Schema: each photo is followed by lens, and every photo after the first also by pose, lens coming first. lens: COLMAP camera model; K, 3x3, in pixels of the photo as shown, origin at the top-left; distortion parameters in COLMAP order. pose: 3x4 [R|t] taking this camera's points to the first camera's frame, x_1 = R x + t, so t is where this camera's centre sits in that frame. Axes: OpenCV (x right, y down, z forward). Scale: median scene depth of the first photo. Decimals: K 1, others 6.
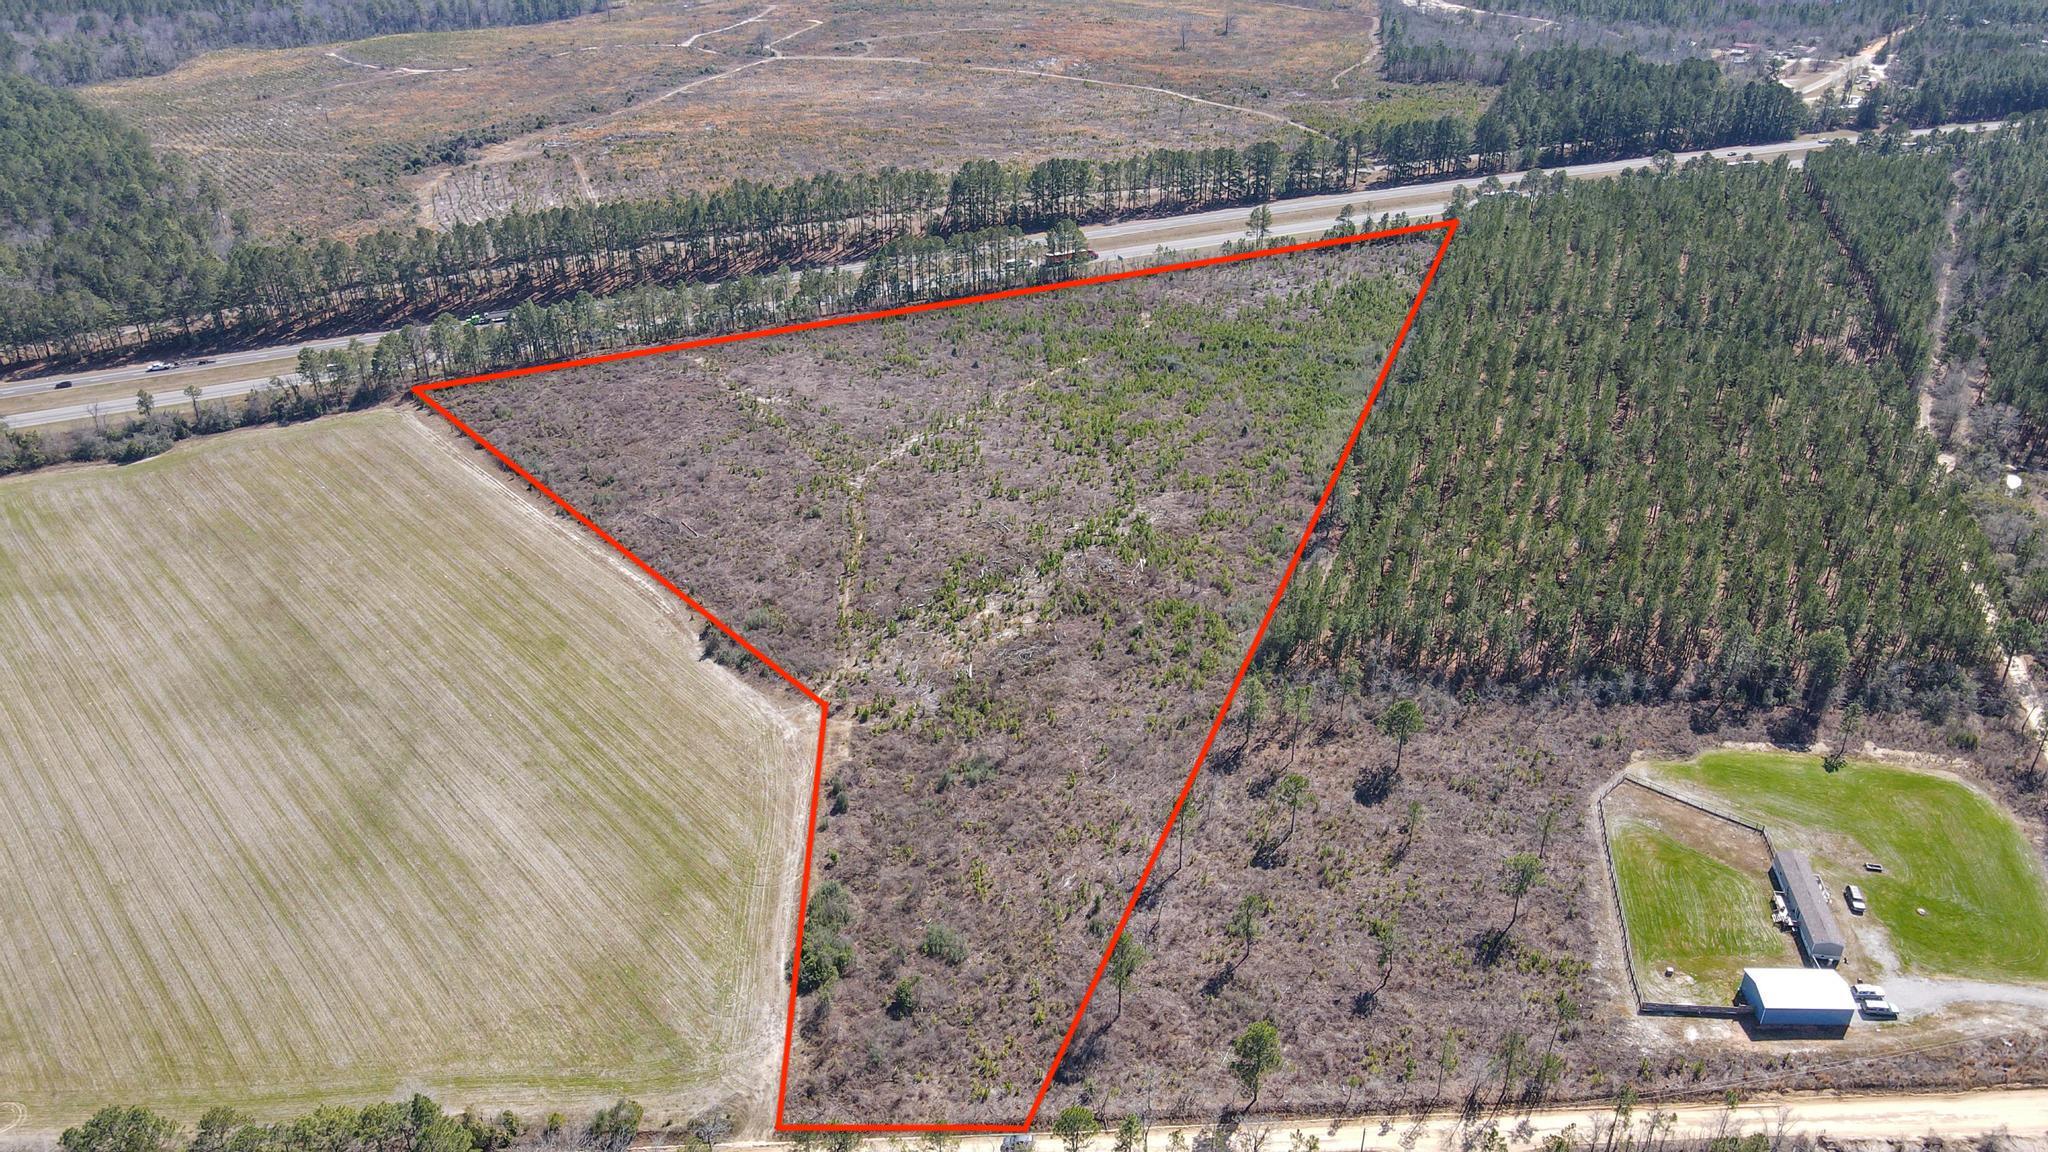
lens RADIAL K [[1497.1, 0, 1024.0], [0, 1497.1, 576.0], [0, 0, 1]] dist [0.003609, 0.021908]
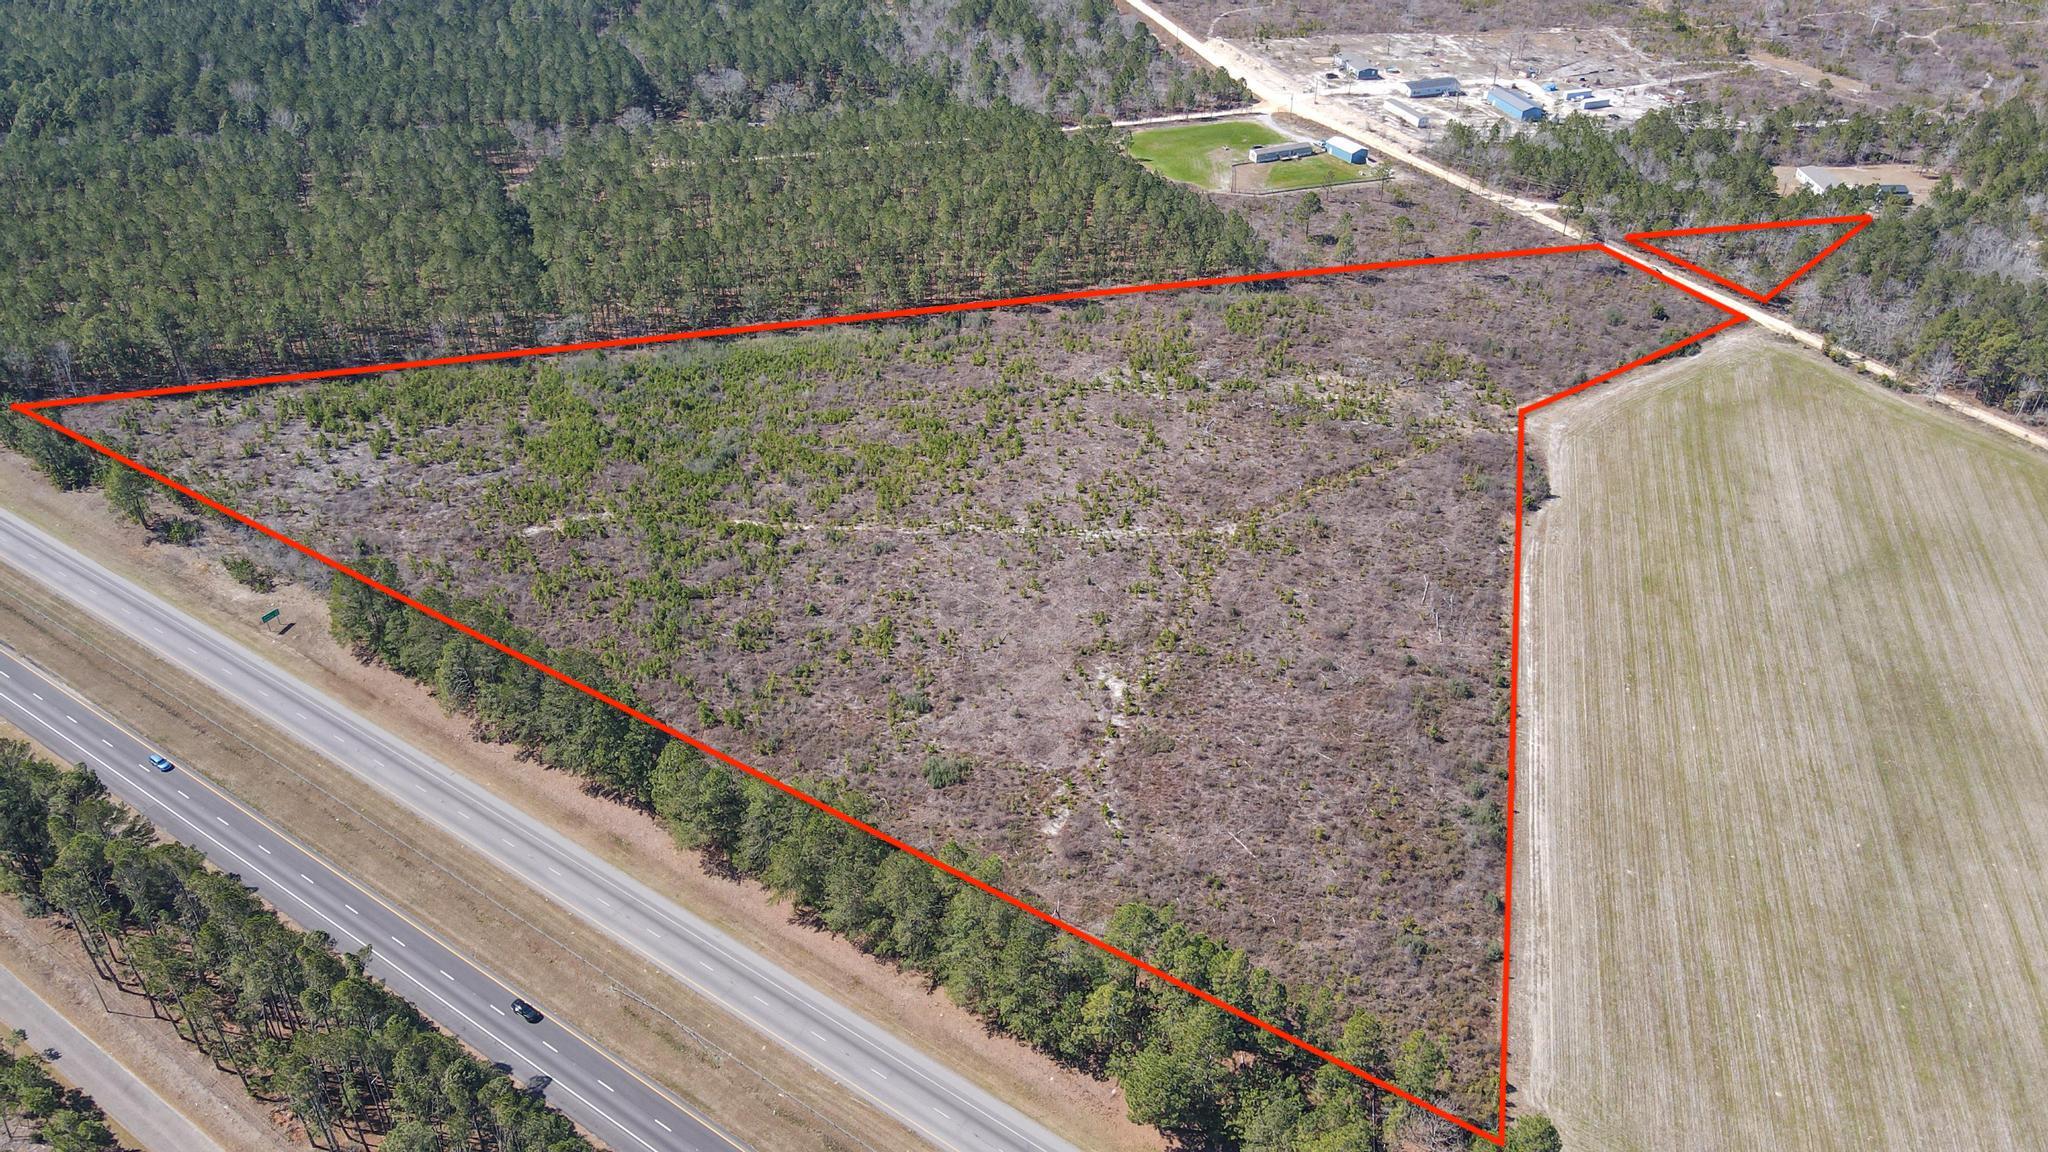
lens RADIAL K [[1497.1, 0, 1024.0], [0, 1497.1, 576.0], [0, 0, 1]] dist [0.003609, 0.021908]
pose [[-0.539954, -0.488740, 0.685261, -0.772839], [0.414863, 0.553844, 0.721904, -0.850802], [-0.732351, 0.674084, -0.096290, 1.413069]]
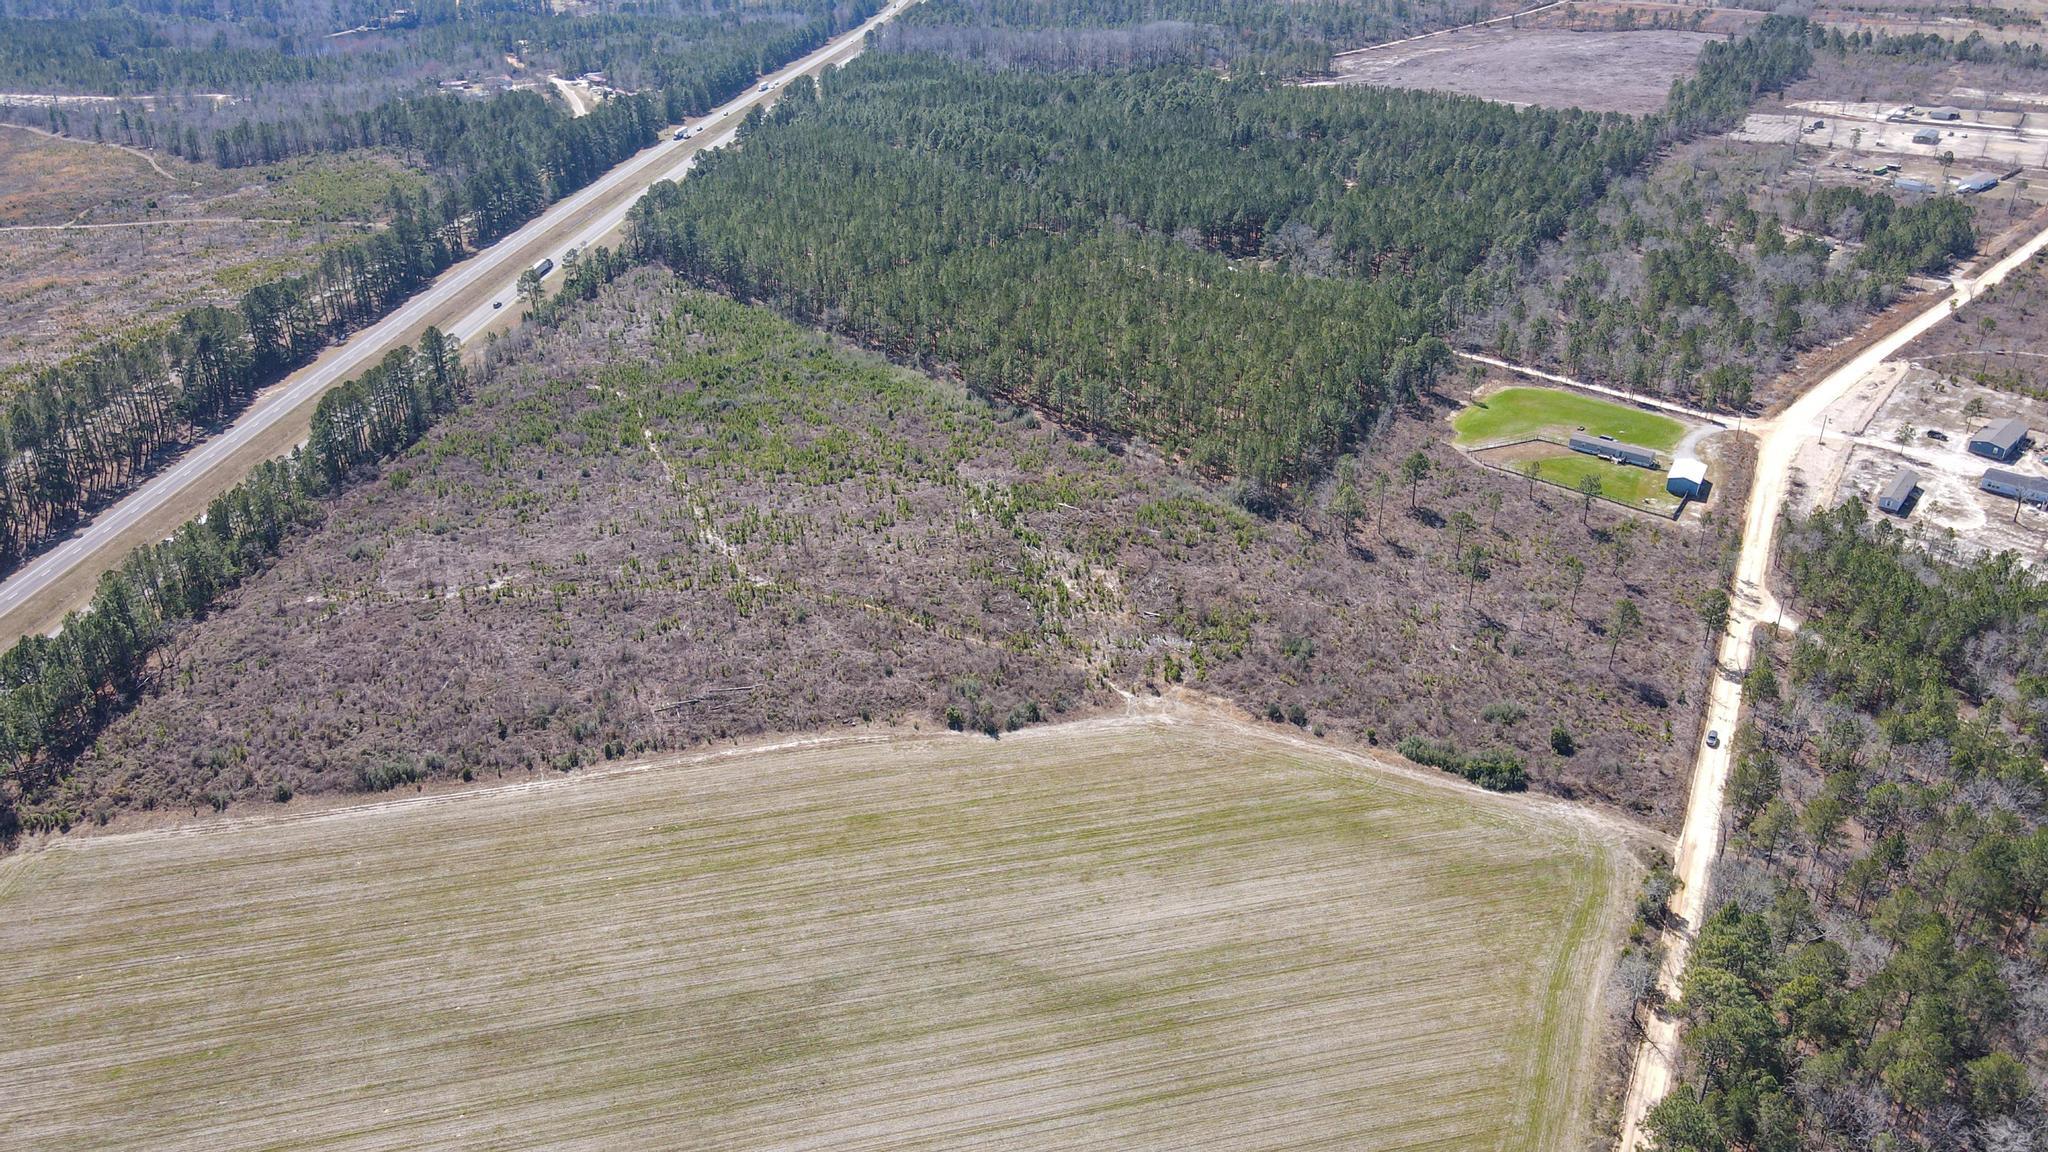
lens RADIAL K [[1497.1, 0, 1024.0], [0, 1497.1, 576.0], [0, 0, 1]] dist [0.003609, 0.021908]
pose [[0.476645, -0.403578, 0.780983, -0.885208], [0.435491, 0.880124, 0.189024, -0.199682], [-0.763648, 0.250013, 0.595261, 0.403664]]
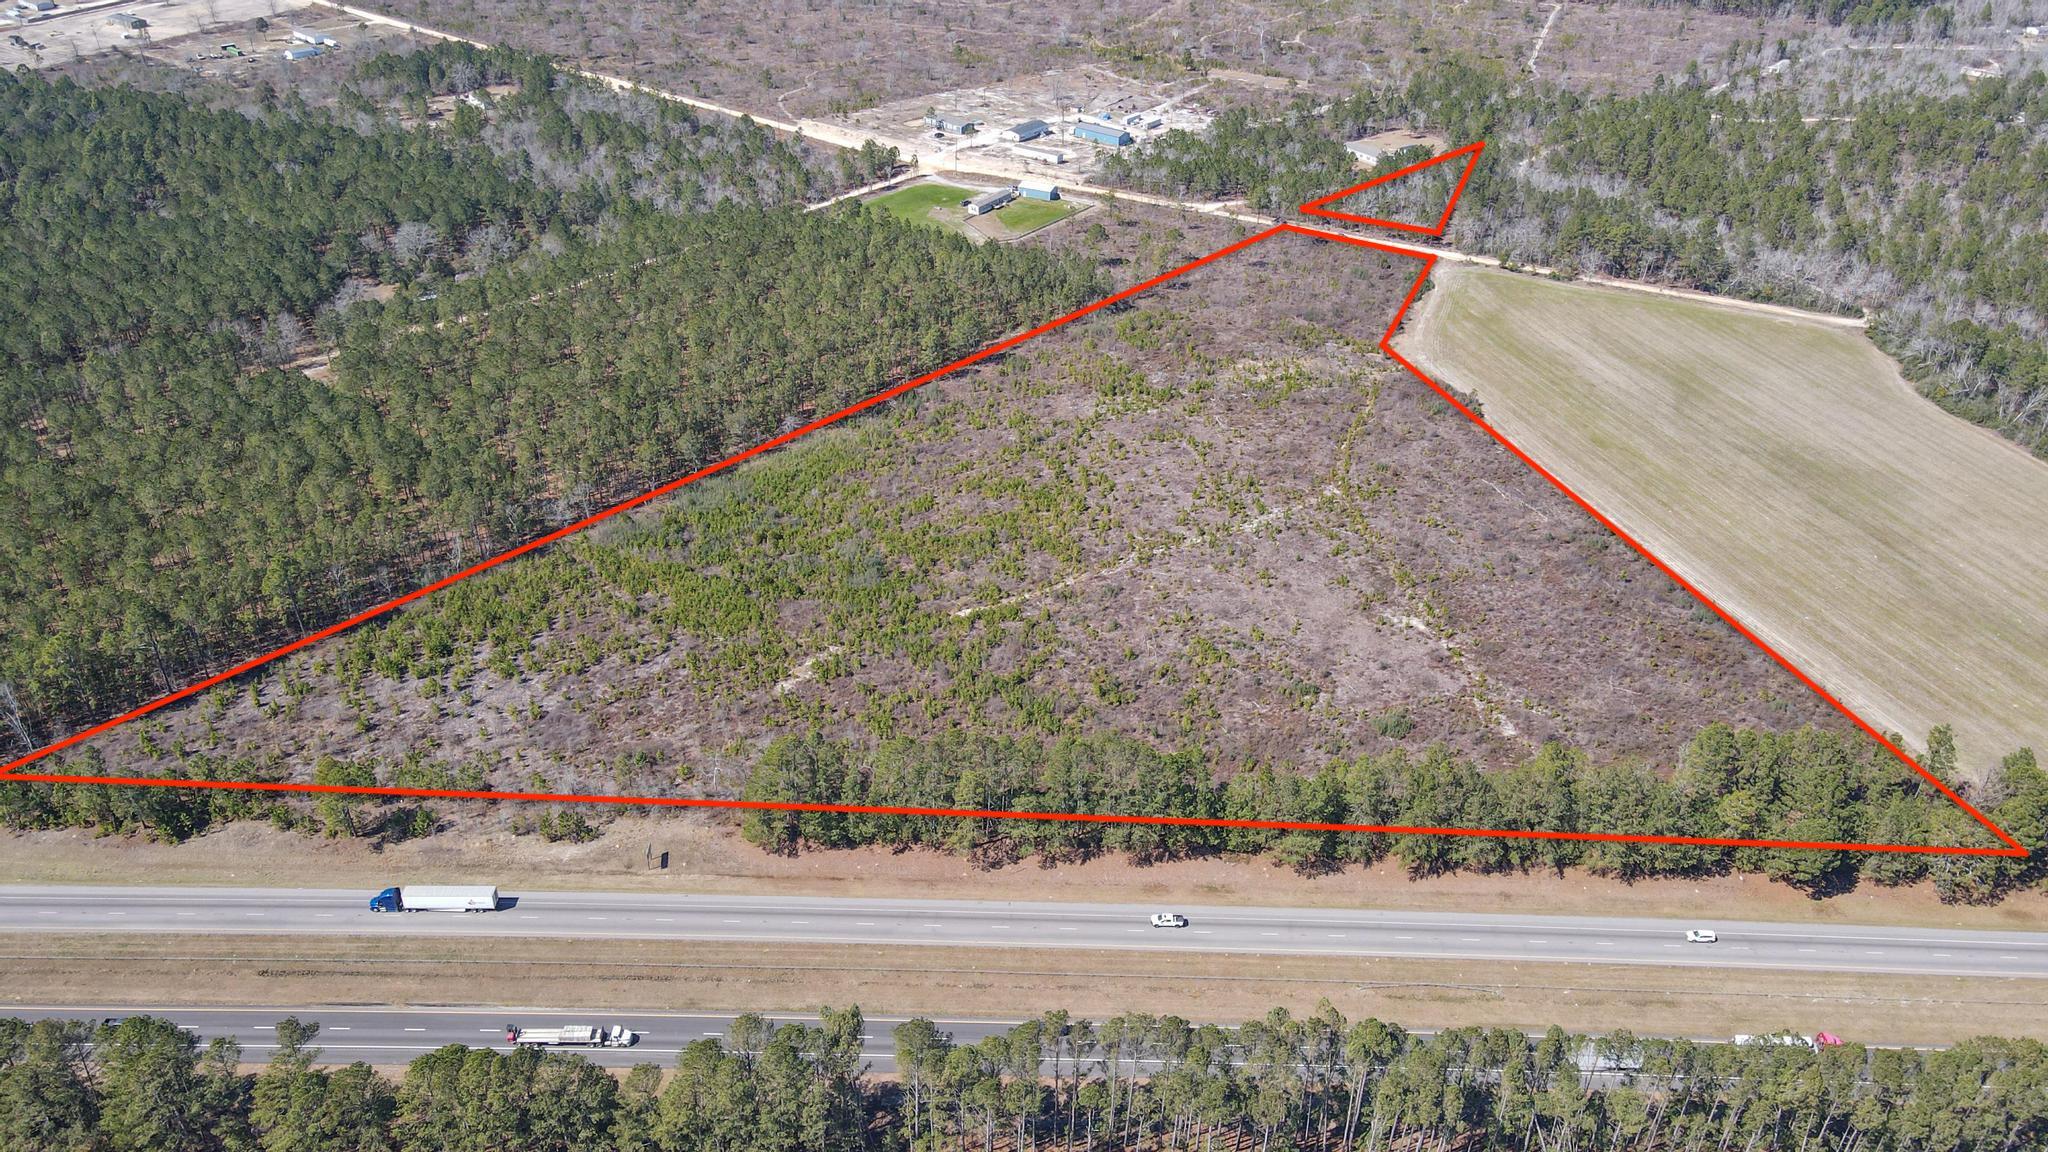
lens RADIAL K [[1497.1, 0, 1024.0], [0, 1497.1, 576.0], [0, 0, 1]] dist [0.003609, 0.021908]
pose [[-0.915902, -0.223638, 0.333331, -0.319756], [0.188094, 0.494486, 0.848590, -1.090709], [-0.354604, 0.839923, -0.410836, 1.820816]]
